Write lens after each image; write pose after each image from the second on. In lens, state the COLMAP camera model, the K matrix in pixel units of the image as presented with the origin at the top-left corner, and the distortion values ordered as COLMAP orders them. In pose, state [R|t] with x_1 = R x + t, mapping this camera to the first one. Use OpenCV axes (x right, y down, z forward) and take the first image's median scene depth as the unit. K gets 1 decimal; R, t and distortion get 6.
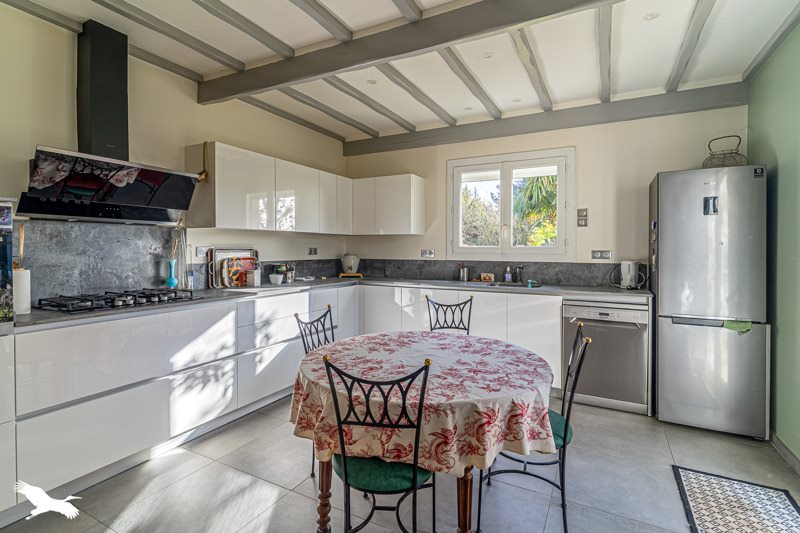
lens RADIAL K [[374.3, 0, 409.3], [0, 374.3, 251.1], [0, 0, 1]] dist [0.002107, 0.000213]
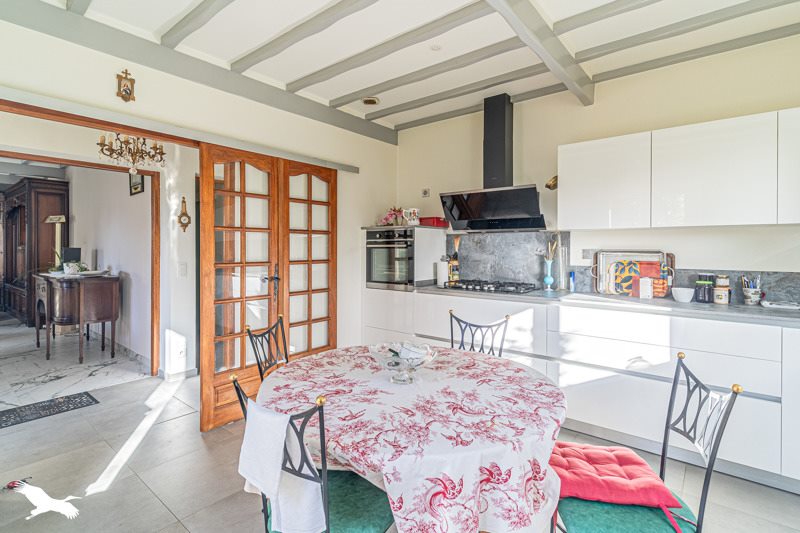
lens RADIAL K [[422.3, 0, 418.3], [0, 422.3, 248.7], [0, 0, 1]] dist [0.008196, 0.000997]
pose [[-0.213347, -0.002908, -0.976972, 0.770186], [-0.009627, 0.999953, -0.000874, -0.008667], [0.976929, 0.009219, -0.213365, 0.976738]]
